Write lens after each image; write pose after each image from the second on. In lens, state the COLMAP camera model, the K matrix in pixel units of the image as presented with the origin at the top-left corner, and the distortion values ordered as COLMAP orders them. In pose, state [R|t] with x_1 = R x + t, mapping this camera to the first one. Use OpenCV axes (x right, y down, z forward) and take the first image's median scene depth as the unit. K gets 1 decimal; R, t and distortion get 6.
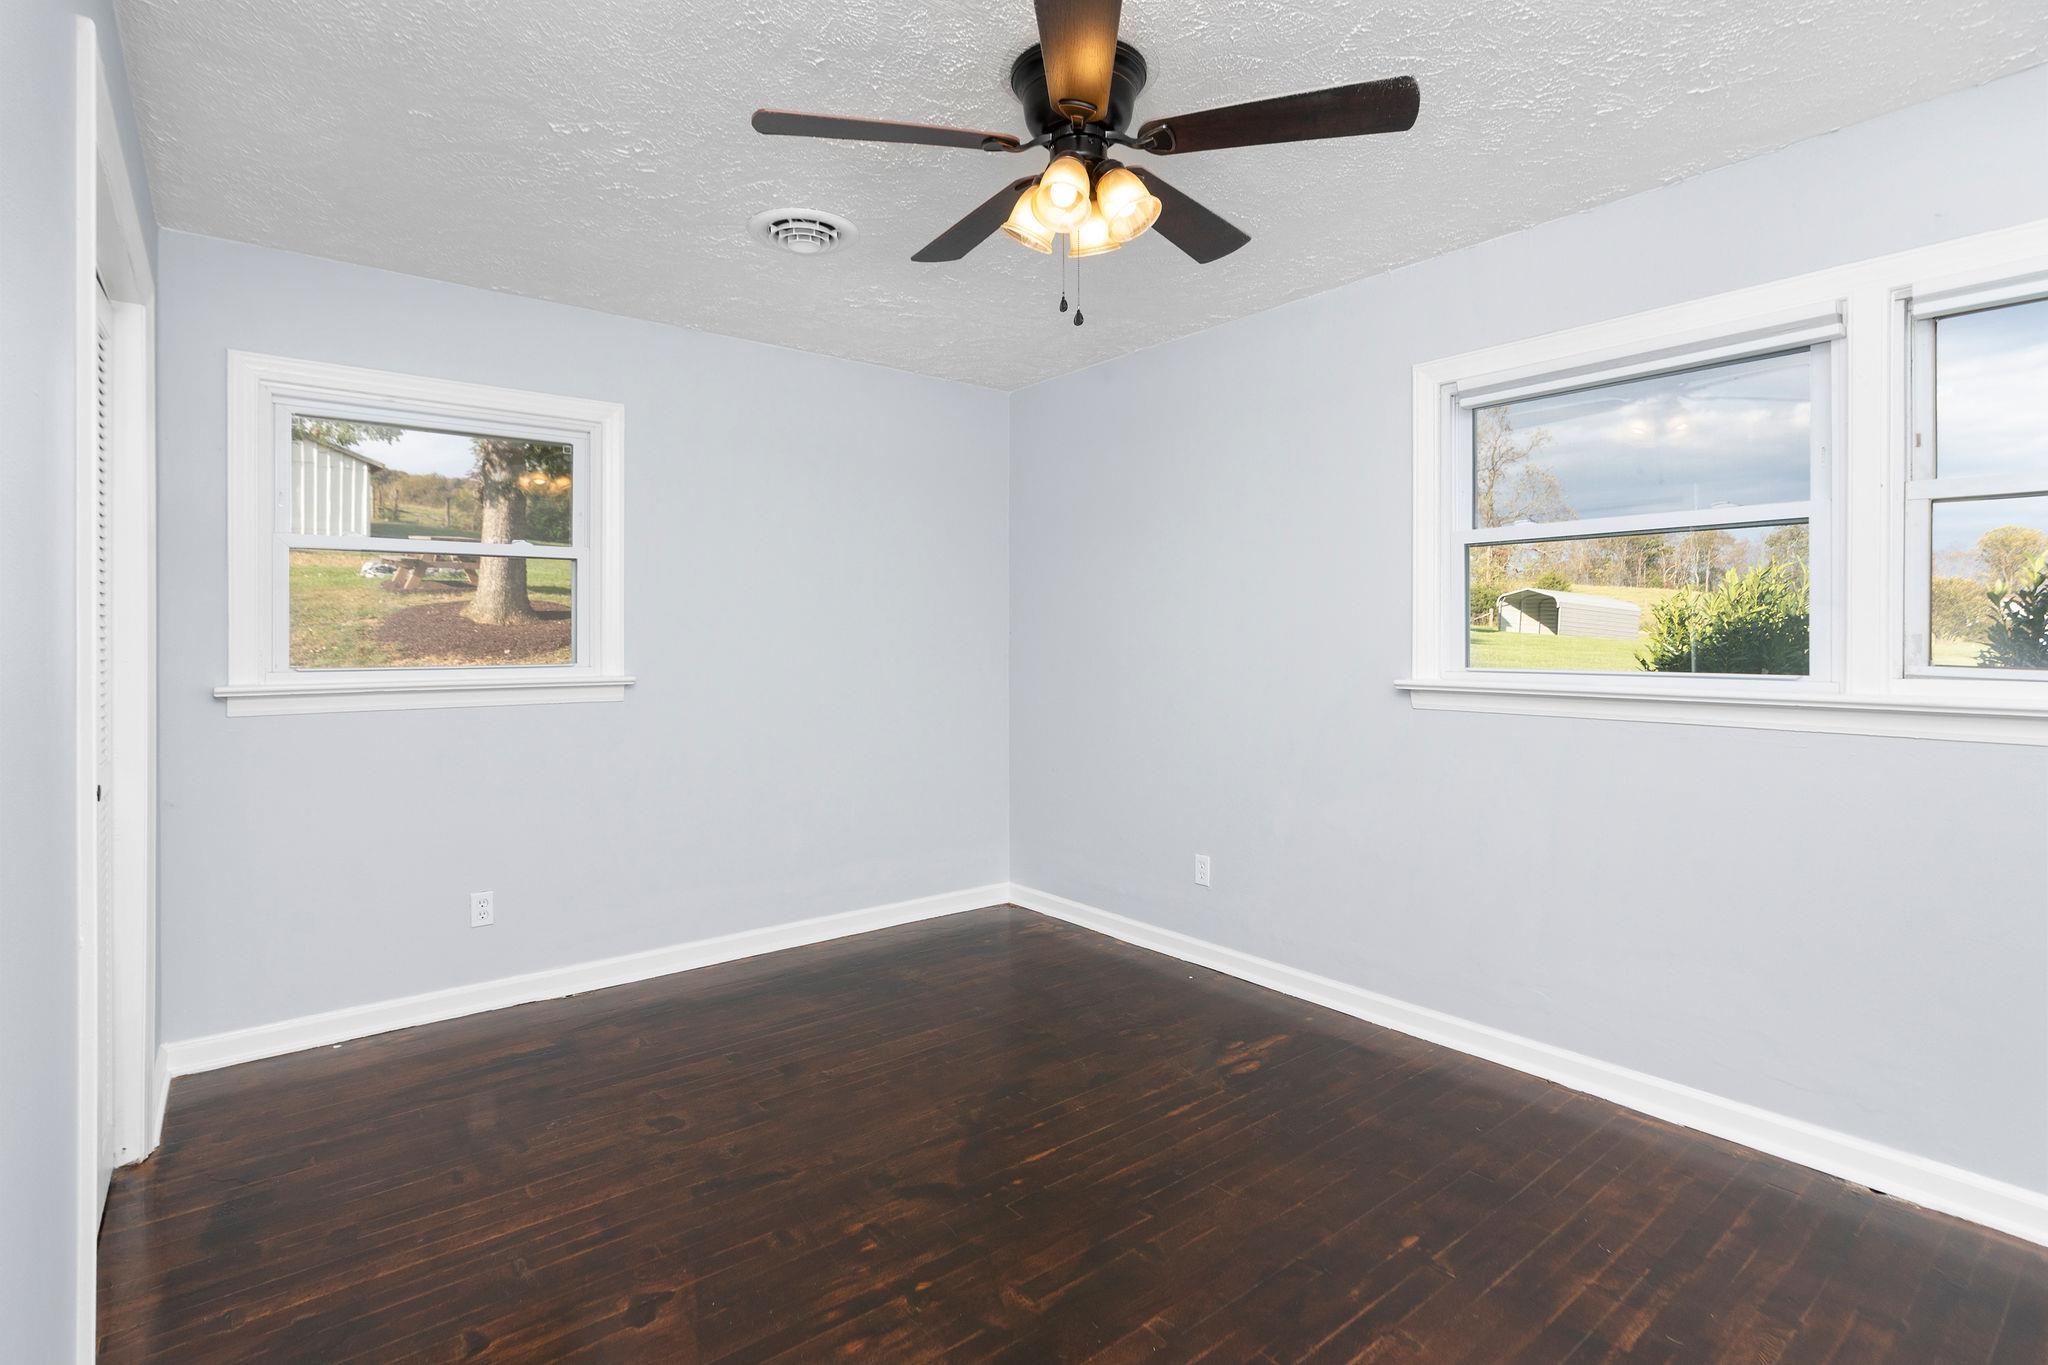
lens RADIAL K [[986.8, 0, 1006.1], [0, 986.8, 640.2], [0, 0, 1]] dist [0.005154, 0.001033]
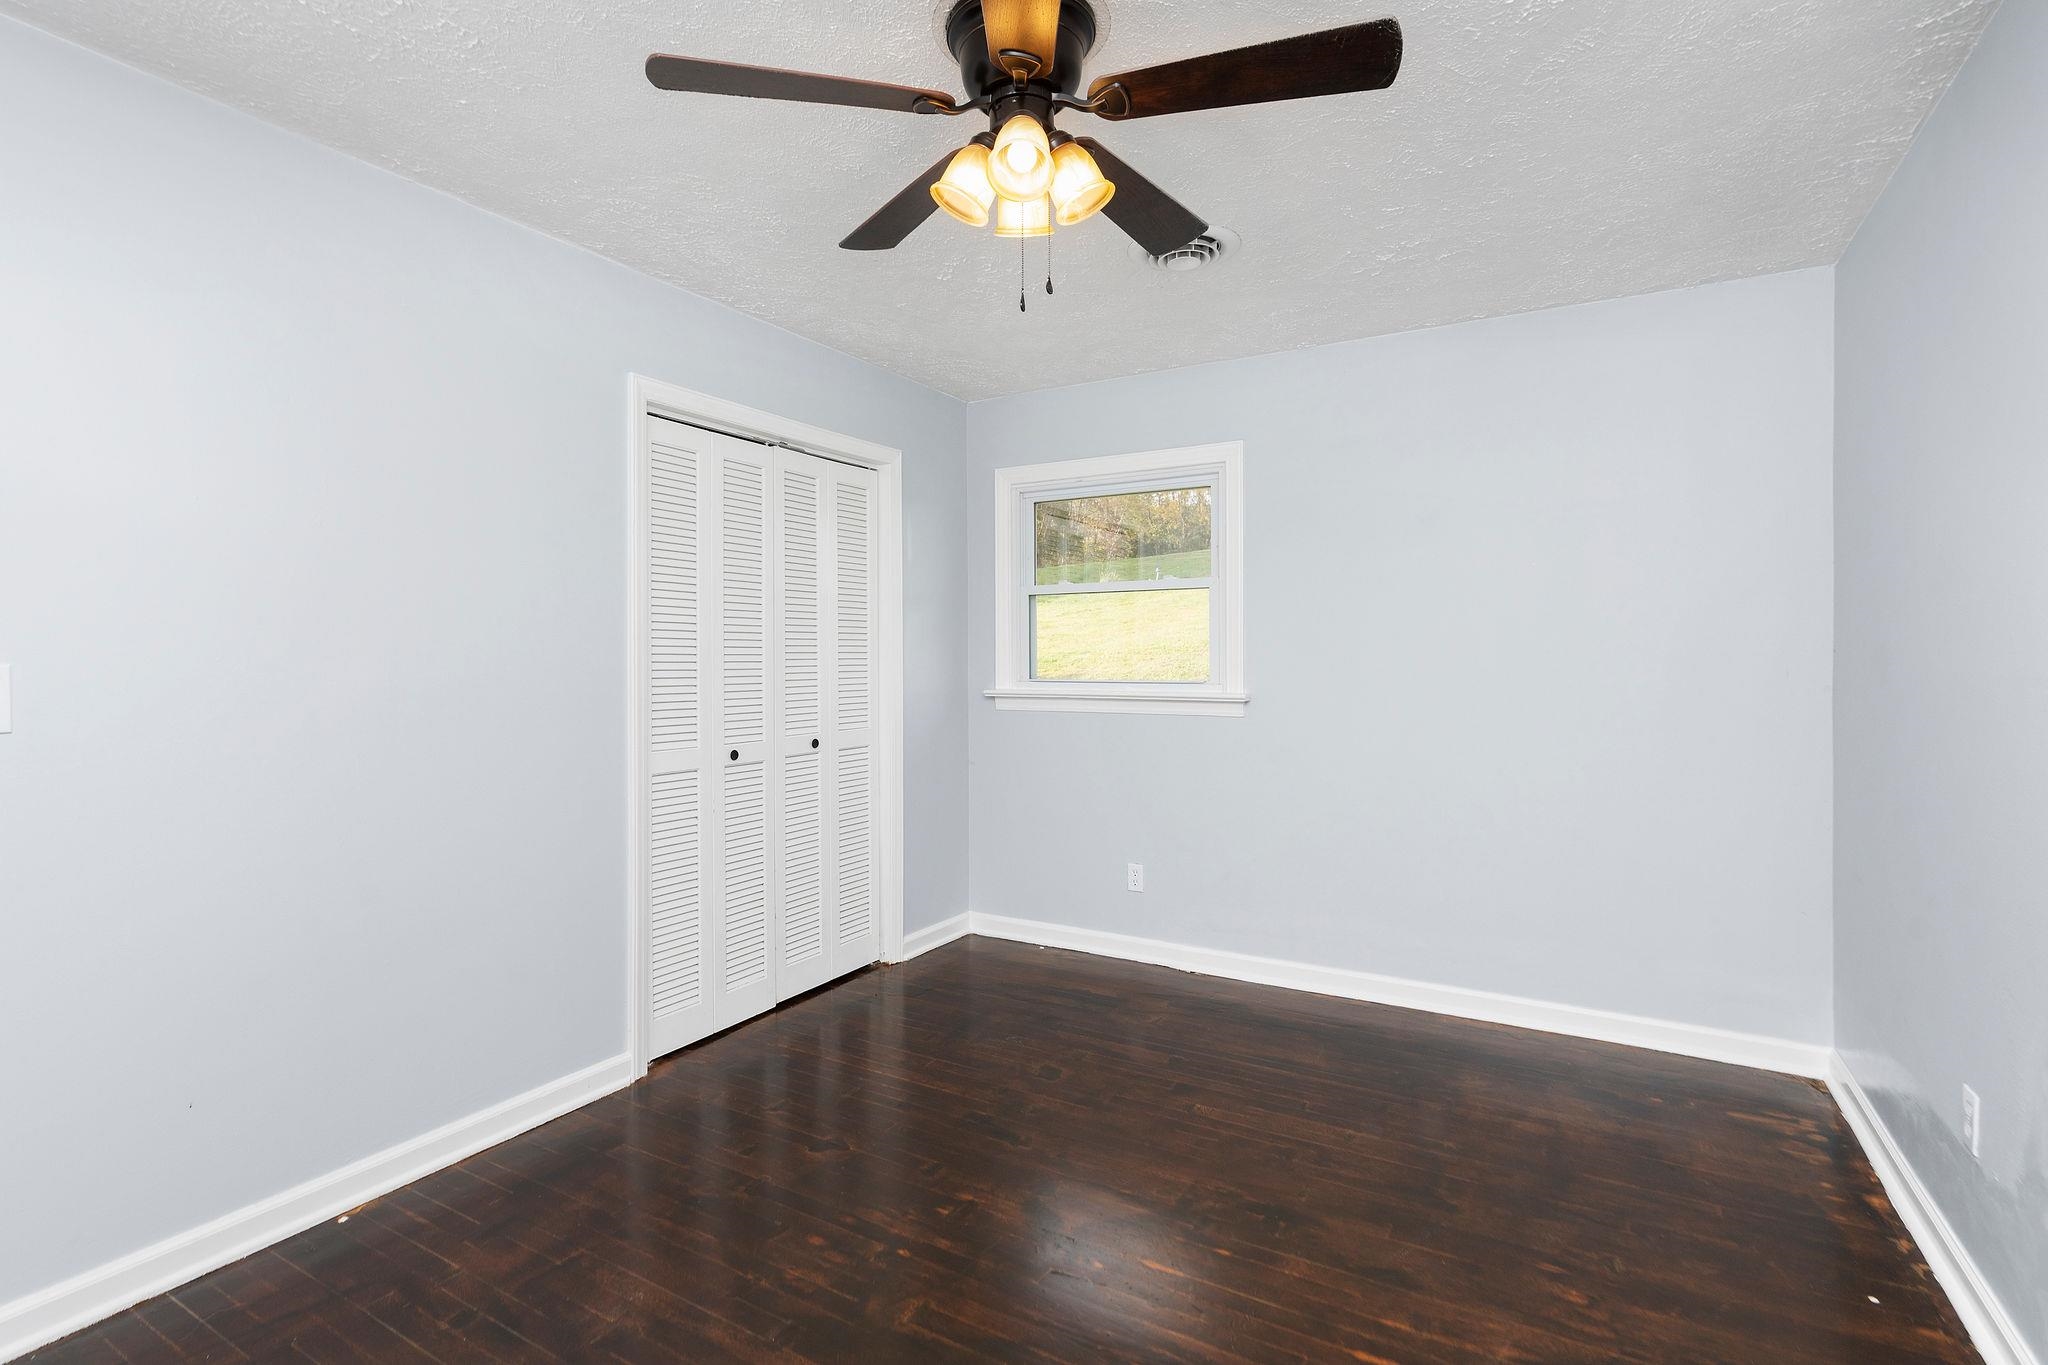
lens RADIAL K [[986.8, 0, 1019.7], [0, 986.8, 673.9], [0, 0, 1]] dist [0.005154, 0.001033]
pose [[0.366291, 0.016995, -0.930345, 0.627299], [0.000162, 0.999832, 0.018329, -0.005899], [0.930500, -0.006865, 0.366227, 0.465719]]
